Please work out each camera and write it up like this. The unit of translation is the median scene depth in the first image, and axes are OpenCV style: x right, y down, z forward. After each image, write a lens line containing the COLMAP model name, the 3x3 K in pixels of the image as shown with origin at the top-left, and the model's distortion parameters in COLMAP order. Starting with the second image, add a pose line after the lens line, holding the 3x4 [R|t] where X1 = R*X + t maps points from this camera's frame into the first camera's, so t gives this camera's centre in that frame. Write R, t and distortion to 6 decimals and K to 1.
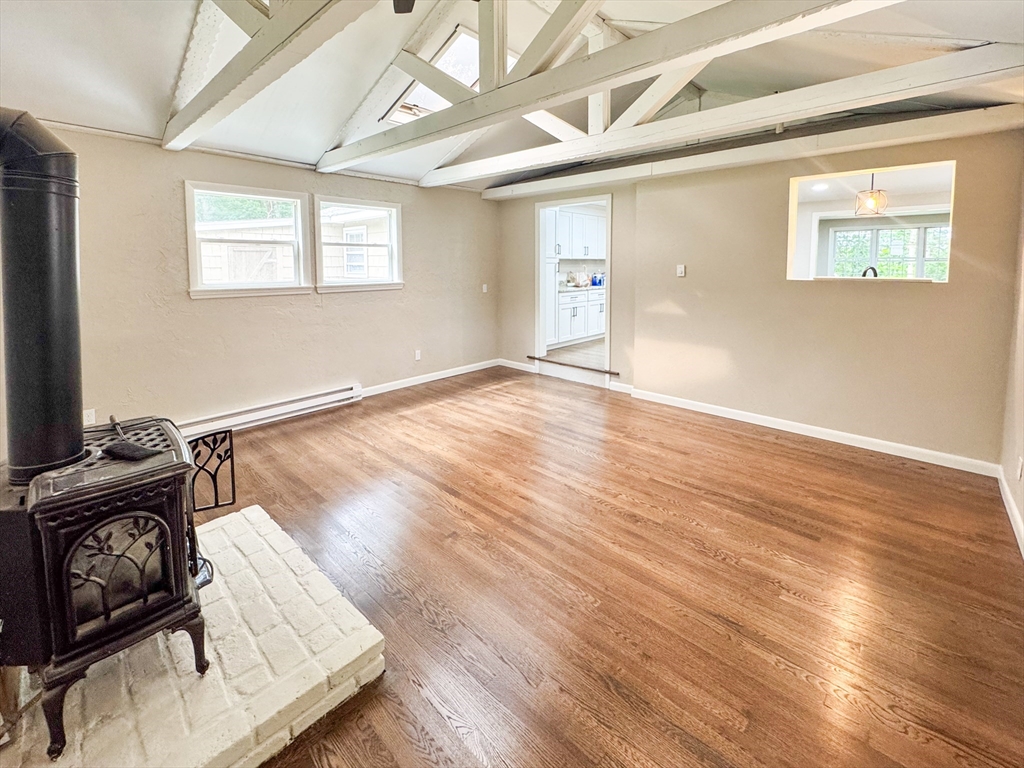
lens RADIAL K [[437.1, 0, 510.4], [0, 437.1, 293.1], [0, 0, 1]] dist [0.000986, 0.000120]
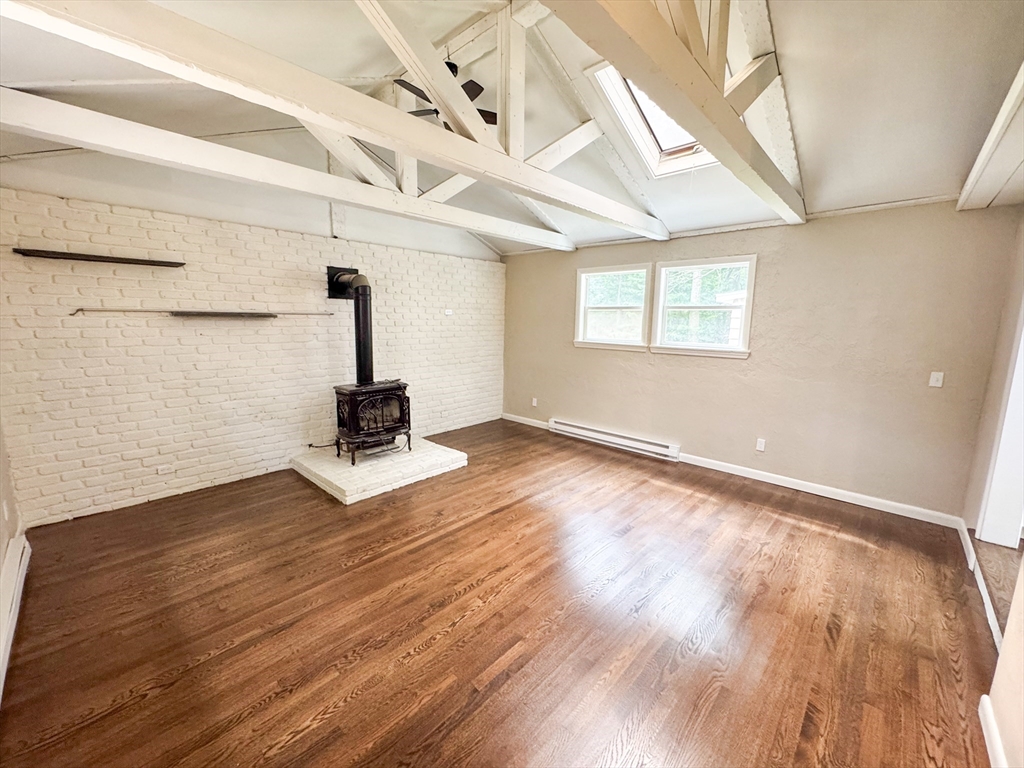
lens RADIAL K [[415.6, 0, 515.5], [0, 415.6, 382.5], [0, 0, 1]] dist [-0.000768, -0.000190]
pose [[0.003886, 0.151754, -0.988411, 0.755191], [-0.085058, 0.984886, 0.150878, -0.067130], [0.996368, 0.083486, 0.016735, 0.775491]]
